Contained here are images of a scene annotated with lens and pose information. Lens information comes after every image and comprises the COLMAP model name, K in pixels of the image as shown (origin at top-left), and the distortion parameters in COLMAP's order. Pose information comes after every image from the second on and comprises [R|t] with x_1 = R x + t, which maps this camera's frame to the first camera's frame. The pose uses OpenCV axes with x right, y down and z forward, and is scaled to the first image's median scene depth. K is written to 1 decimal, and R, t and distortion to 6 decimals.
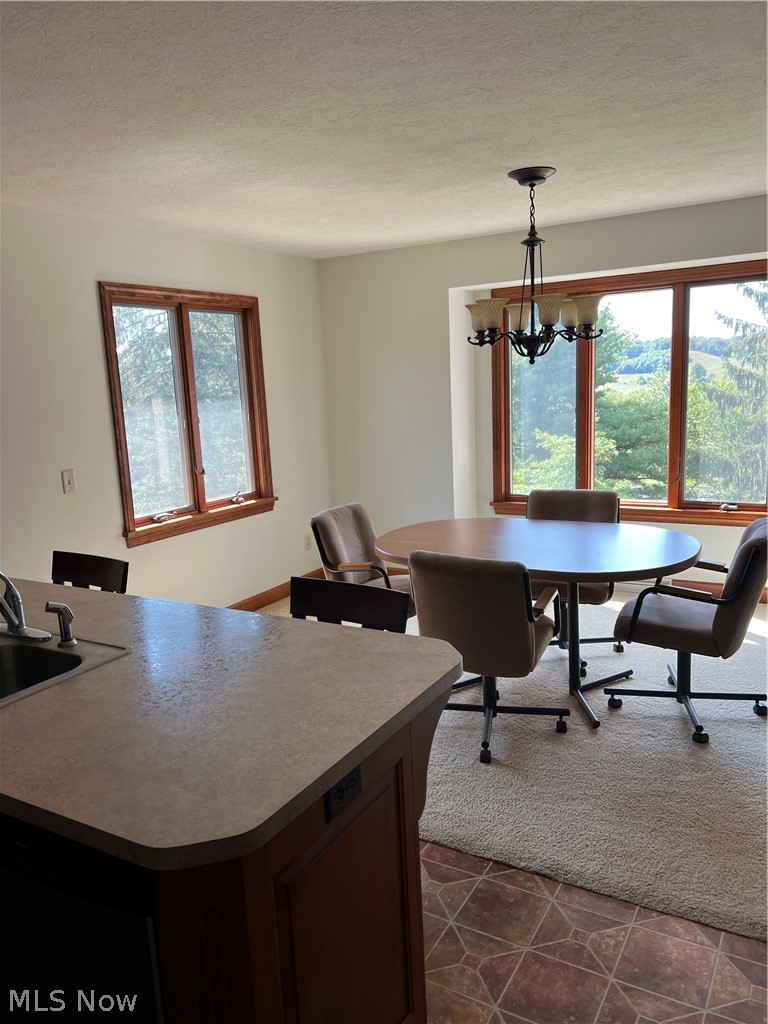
lens RADIAL K [[777.4, 0, 375.8], [0, 777.4, 503.3], [0, 0, 1]] dist [0.013051, -0.022493]
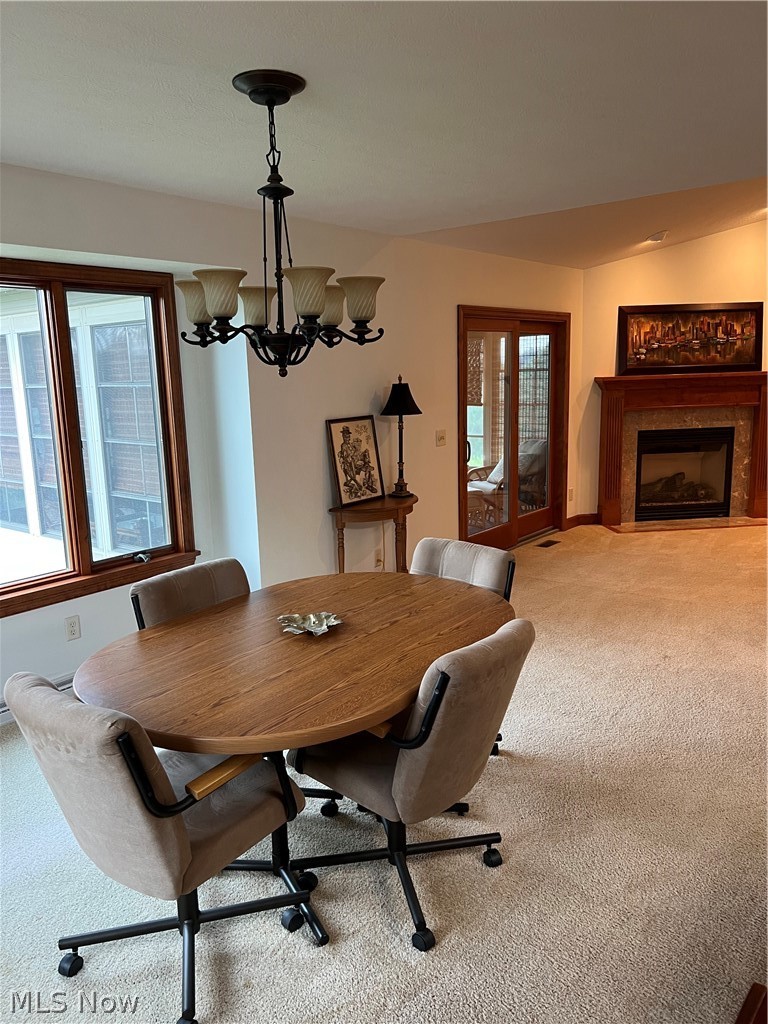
lens RADIAL K [[777.4, 0, 385.0], [0, 777.4, 521.1], [0, 0, 1]] dist [0.013051, -0.022493]
pose [[0.118182, -0.148968, 0.981754, -0.412445], [0.193052, 0.973265, 0.124440, -0.109436], [-0.974045, 0.174823, 0.143781, 0.741133]]
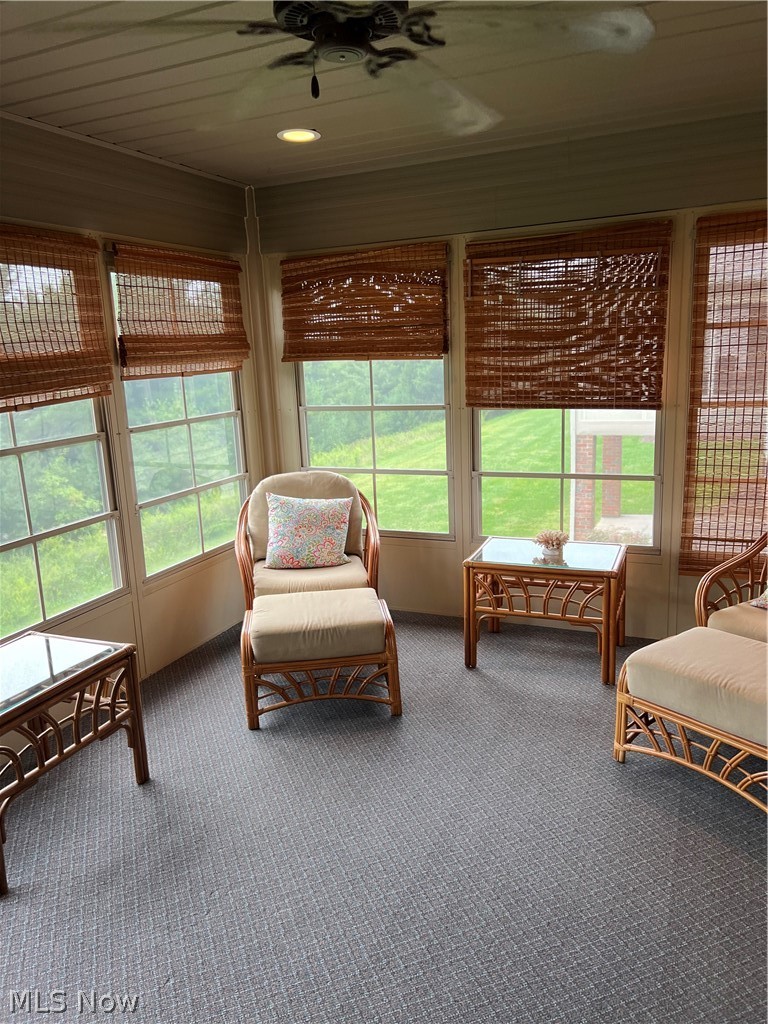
lens RADIAL K [[777.4, 0, 393.4], [0, 777.4, 516.3], [0, 0, 1]] dist [0.013051, -0.022493]
pose [[-0.134272, -0.165032, 0.977106, 0.856586], [0.218051, 0.956946, 0.191592, -0.220547], [-0.966657, 0.238784, -0.092505, 1.142045]]
